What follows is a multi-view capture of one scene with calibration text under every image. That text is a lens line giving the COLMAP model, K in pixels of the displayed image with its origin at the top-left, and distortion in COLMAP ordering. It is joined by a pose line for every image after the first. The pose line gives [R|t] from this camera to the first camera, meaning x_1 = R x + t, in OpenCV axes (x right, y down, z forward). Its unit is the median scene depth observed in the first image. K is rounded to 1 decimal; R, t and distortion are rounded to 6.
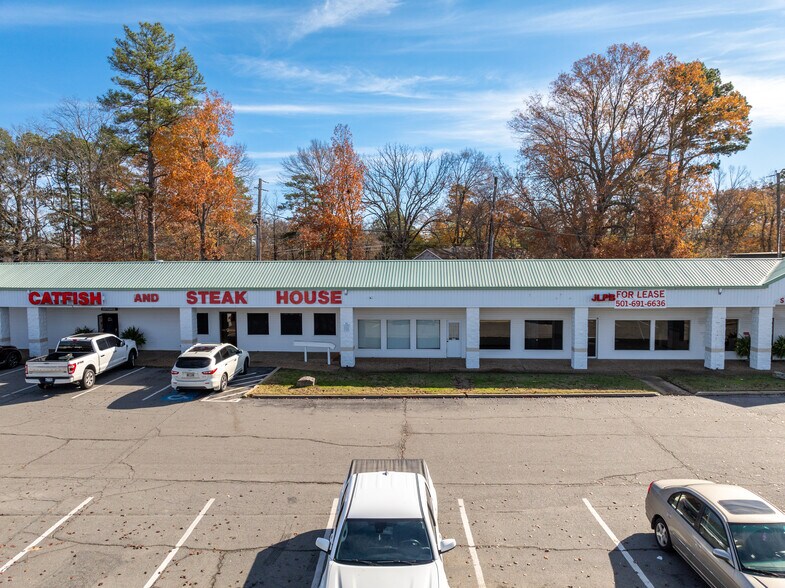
lens RADIAL K [[565.2, 0, 392.5], [0, 565.2, 294.0], [0, 0, 1]] dist [-0.009460, 0.002777]
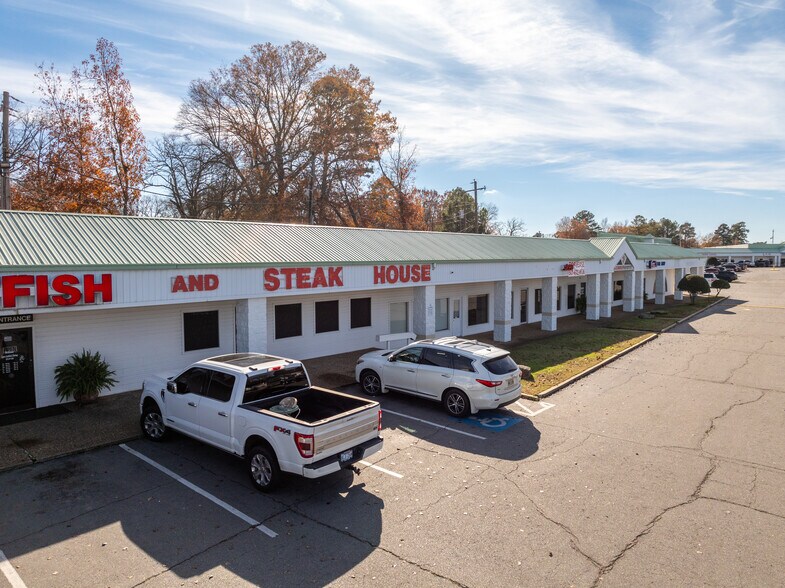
lens RADIAL K [[565.2, 0, 392.5], [0, 565.2, 294.0], [0, 0, 1]] dist [-0.009460, 0.002777]
pose [[0.580903, -0.048933, 0.812500, -0.758199], [0.050904, 0.998421, 0.023736, 0.013857], [-0.812379, 0.027571, 0.582477, 0.565095]]
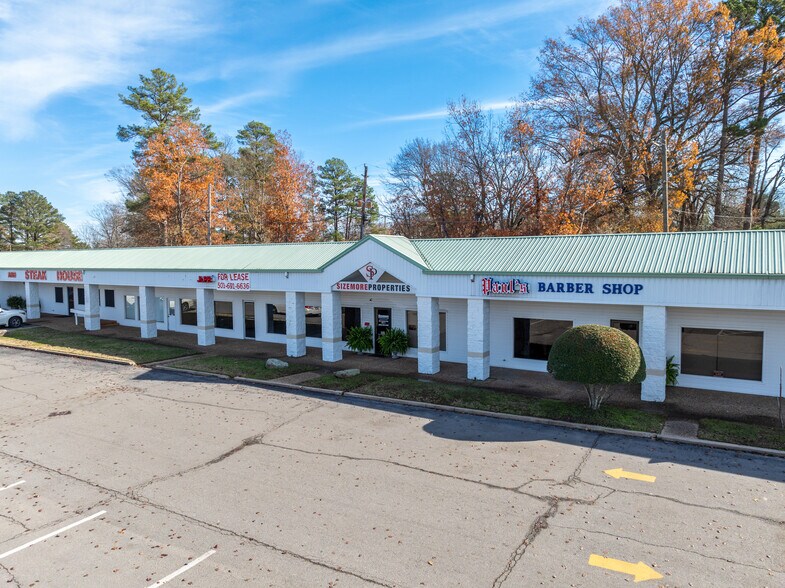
lens RADIAL K [[565.2, 0, 392.5], [0, 565.2, 294.0], [0, 0, 1]] dist [-0.009460, 0.002777]
pose [[0.869666, 0.031202, -0.492654, 1.109564], [-0.024430, 0.999498, 0.020177, 0.003617], [0.493036, -0.005512, 0.869991, 0.241121]]
